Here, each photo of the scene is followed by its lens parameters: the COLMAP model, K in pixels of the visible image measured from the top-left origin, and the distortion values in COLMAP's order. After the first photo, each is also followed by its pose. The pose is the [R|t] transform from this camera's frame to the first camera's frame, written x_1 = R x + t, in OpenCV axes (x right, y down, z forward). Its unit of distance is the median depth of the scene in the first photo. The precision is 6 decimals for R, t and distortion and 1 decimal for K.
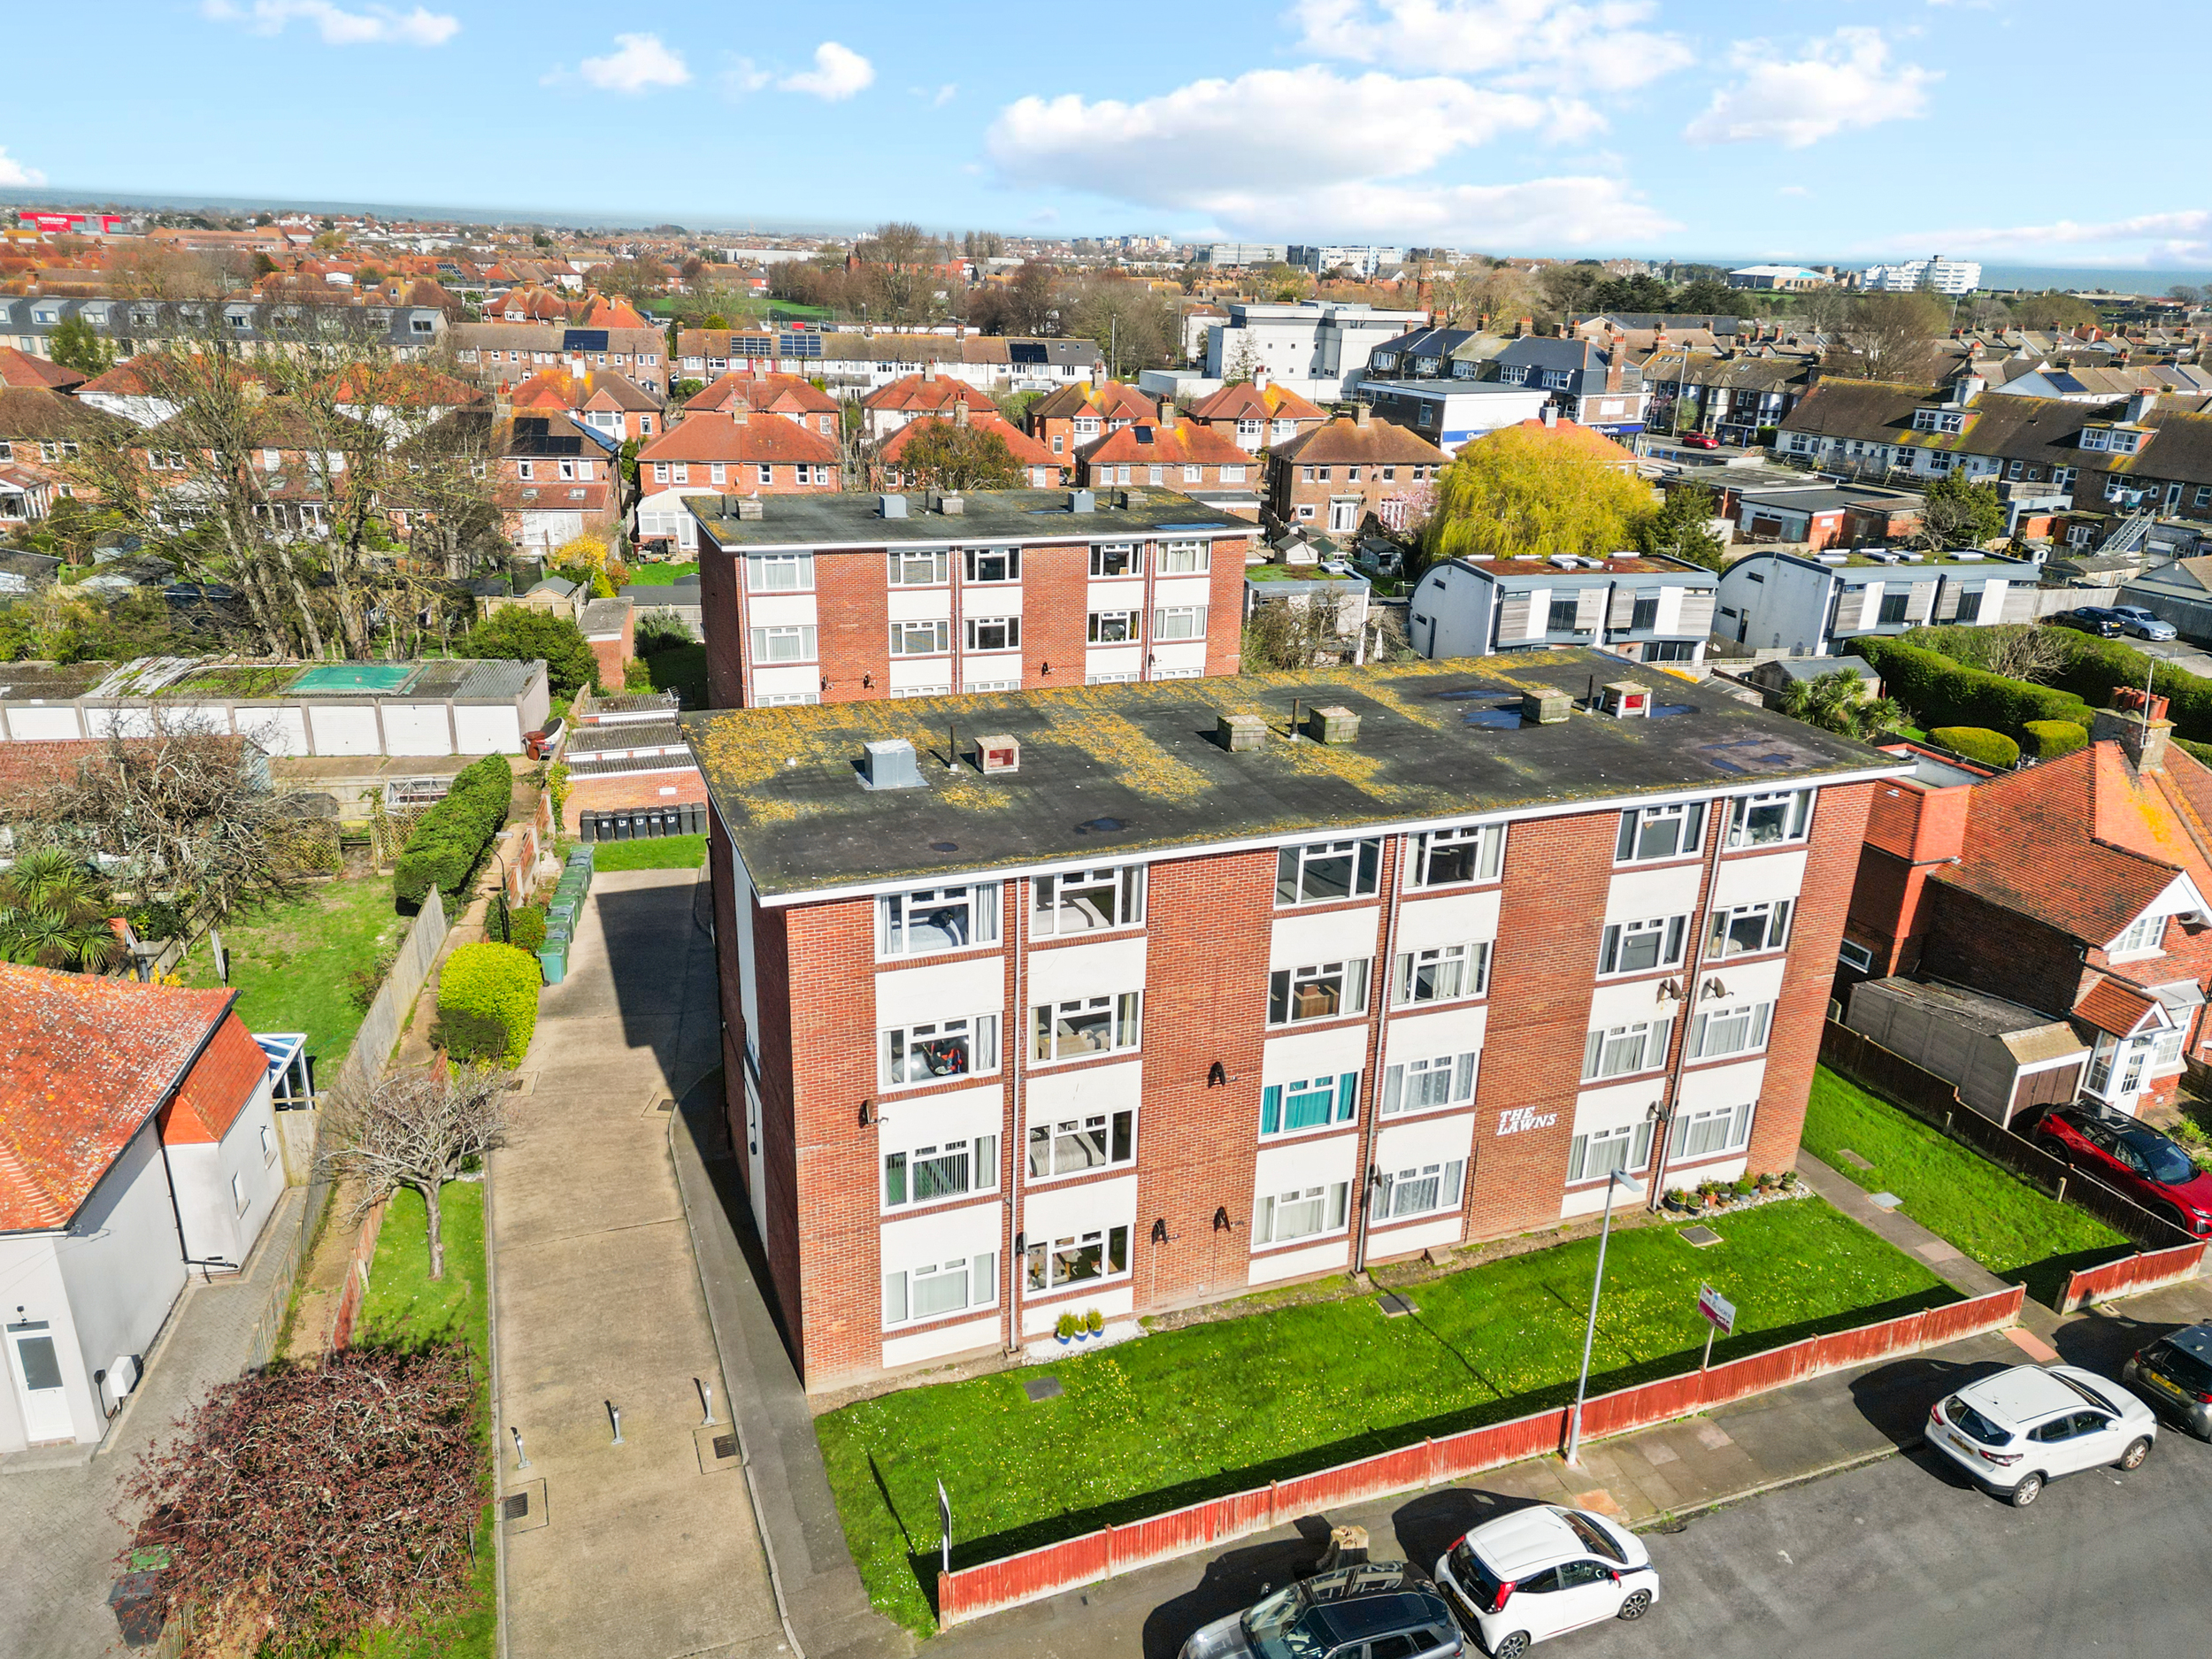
lens RADIAL K [[1565.7, 0, 1106.0], [0, 1565.7, 829.5], [0, 0, 1]] dist [0.102755, -0.110298]
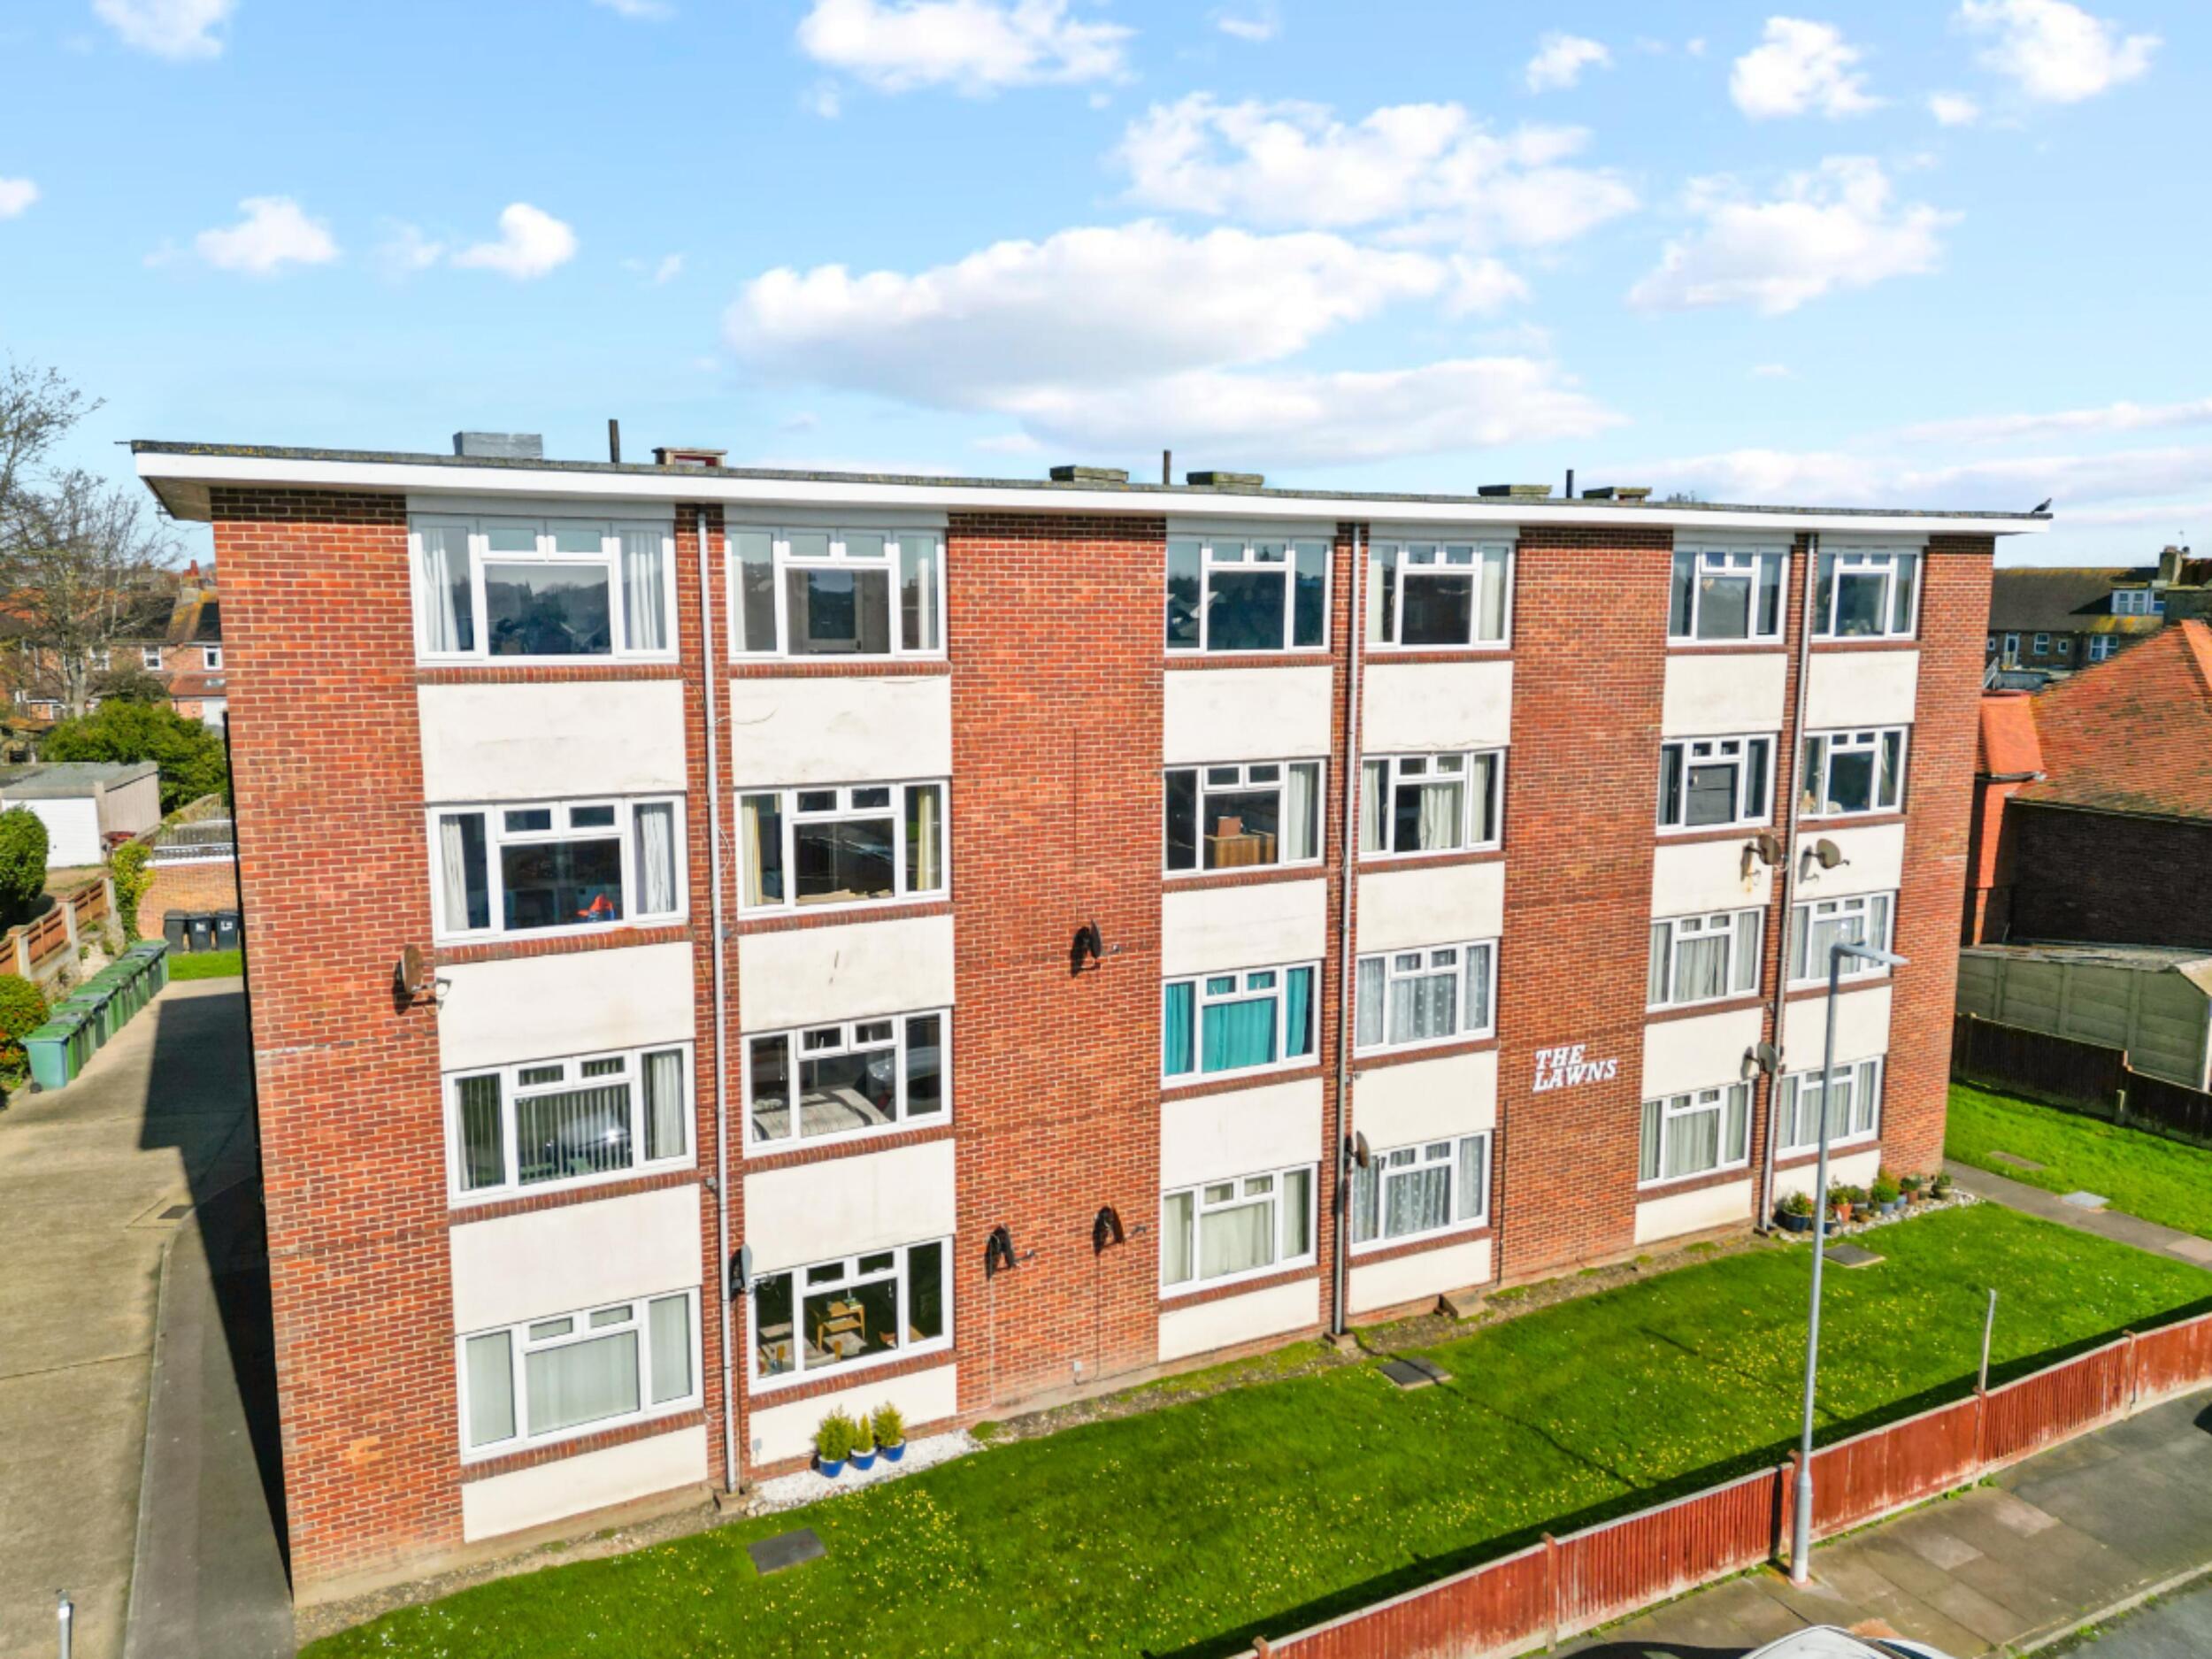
lens RADIAL K [[1597.3, 0, 1100.6], [0, 1597.3, 834.1], [0, 0, 1]] dist [0.099110, -0.096176]
pose [[0.992841, -0.043761, 0.111134, 0.011912], [0.065459, 0.977642, -0.199827, 0.213853], [-0.099904, 0.205672, 0.973508, 0.384070]]
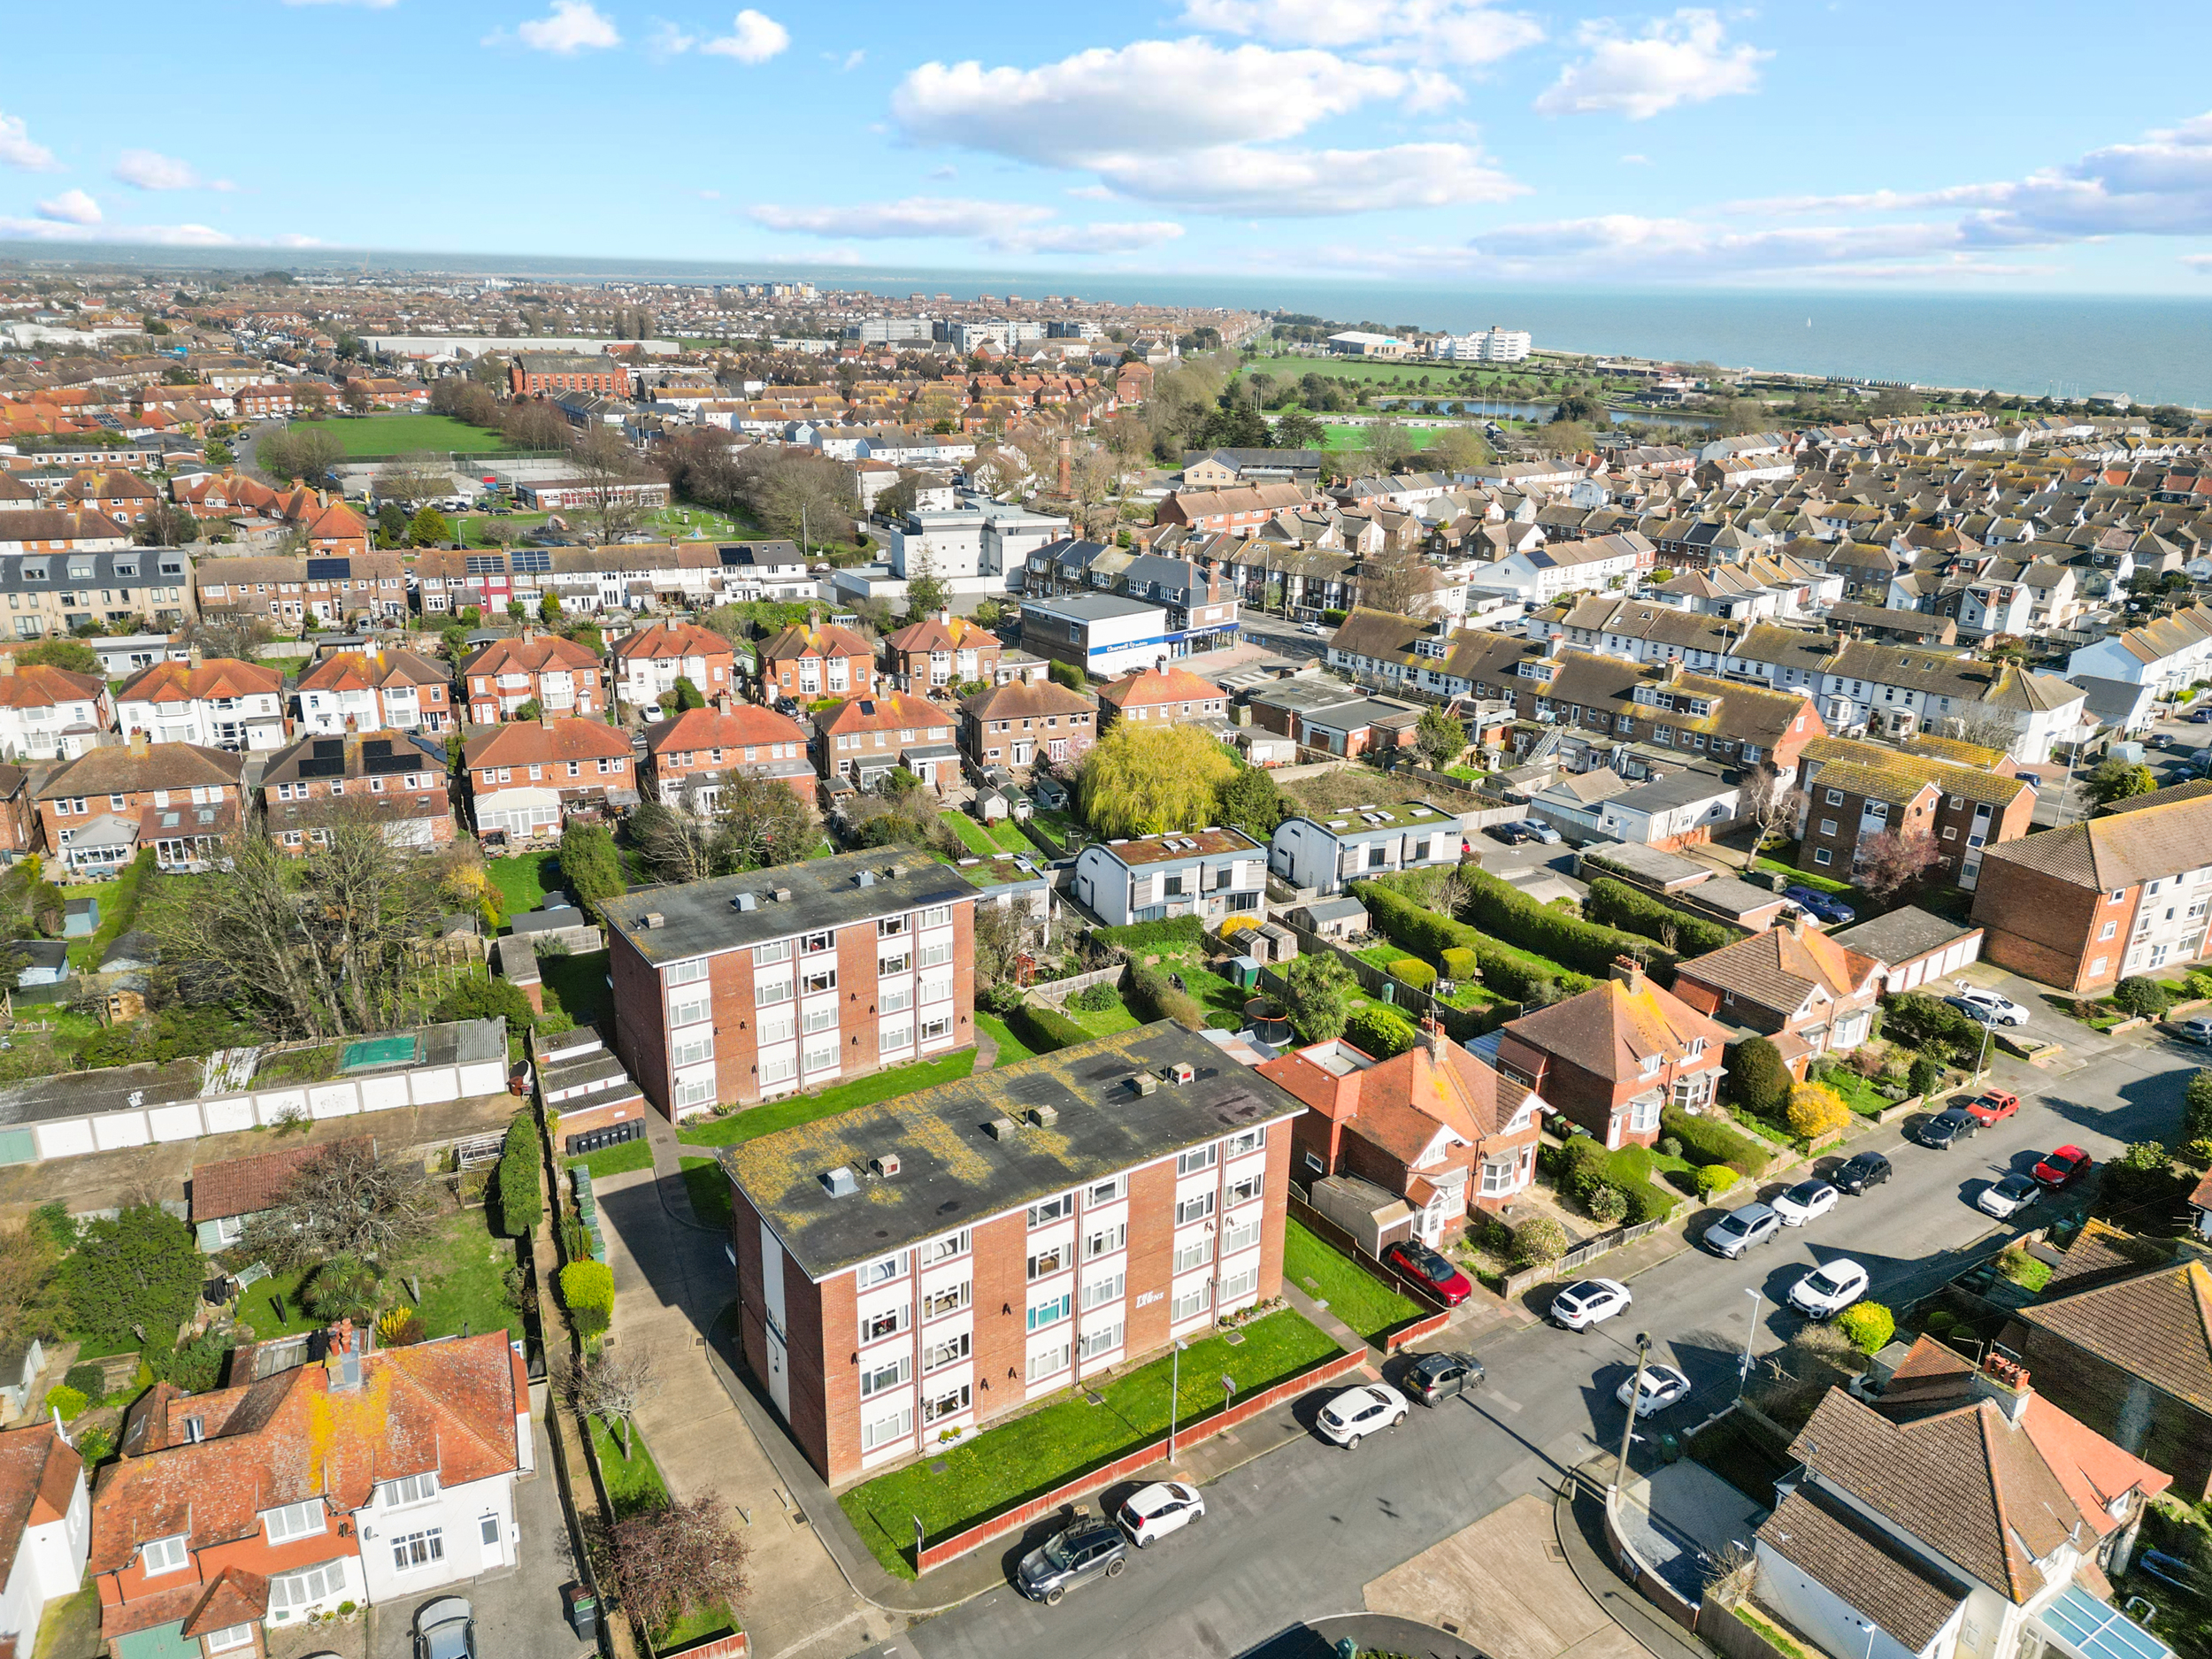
lens RADIAL K [[1565.7, 0, 1106.0], [0, 1565.7, 829.5], [0, 0, 1]] dist [0.102755, -0.110298]
pose [[0.977051, -0.079559, 0.197591, -0.159181], [0.080231, 0.996766, 0.004615, -0.461555], [-0.197319, 0.011344, 0.980274, -1.076229]]
